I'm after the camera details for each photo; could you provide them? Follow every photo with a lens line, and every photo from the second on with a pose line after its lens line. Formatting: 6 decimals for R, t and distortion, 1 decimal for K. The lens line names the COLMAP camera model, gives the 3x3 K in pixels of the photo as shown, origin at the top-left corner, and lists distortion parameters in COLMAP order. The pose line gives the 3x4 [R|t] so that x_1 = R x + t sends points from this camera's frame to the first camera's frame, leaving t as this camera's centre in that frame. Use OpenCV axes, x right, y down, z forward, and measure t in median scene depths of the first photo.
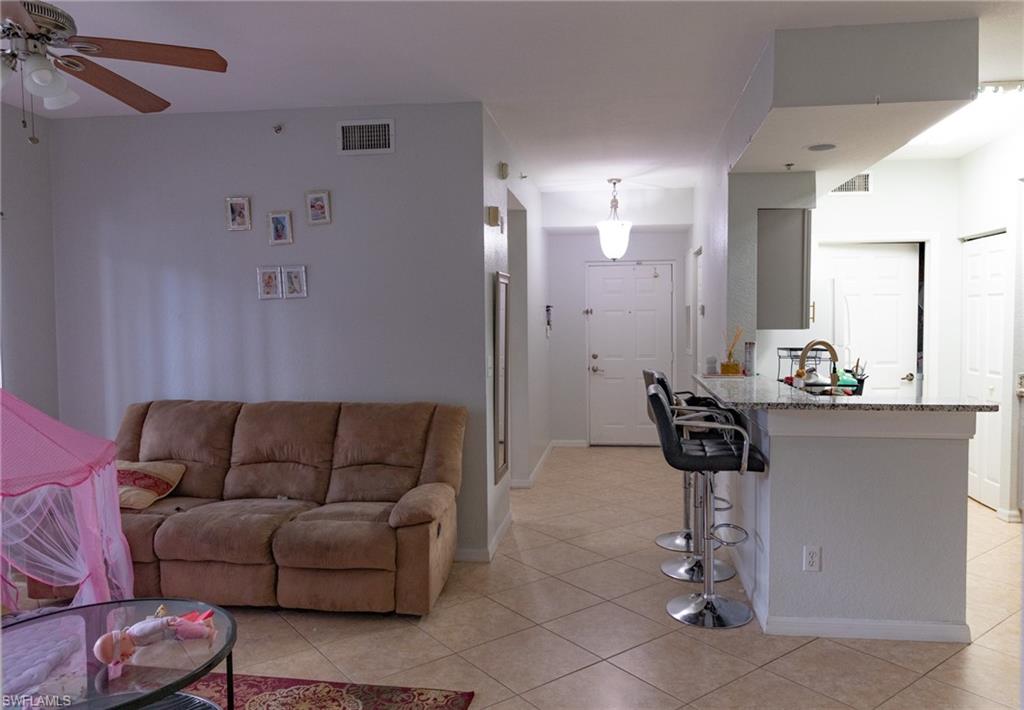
lens RADIAL K [[730.8, 0, 512.0], [0, 730.8, 355.0], [0, 0, 1]] dist [-0.000901, -0.004804]
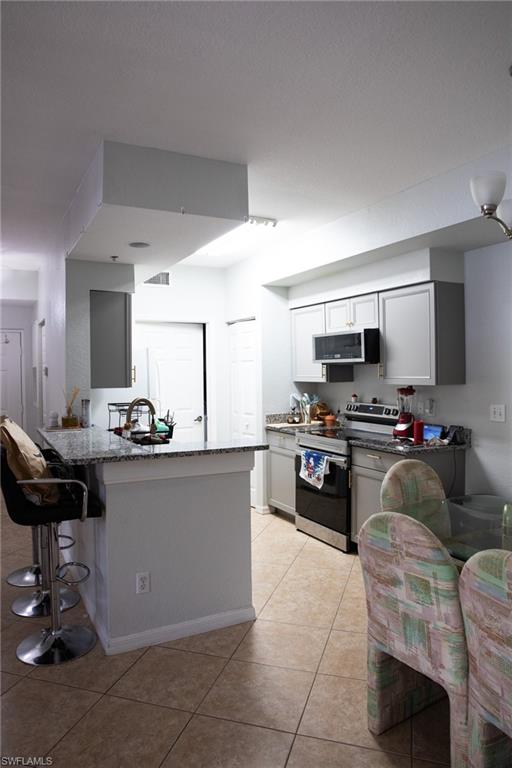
lens RADIAL K [[508.3, 0, 254.4], [0, 508.3, 370.6], [0, 0, 1]] dist [-0.081533, 0.063509]
pose [[0.802490, -0.005125, 0.596643, 0.058148], [0.036277, 0.998532, -0.040215, -0.023181], [-0.595561, 0.053917, 0.801499, 0.180794]]
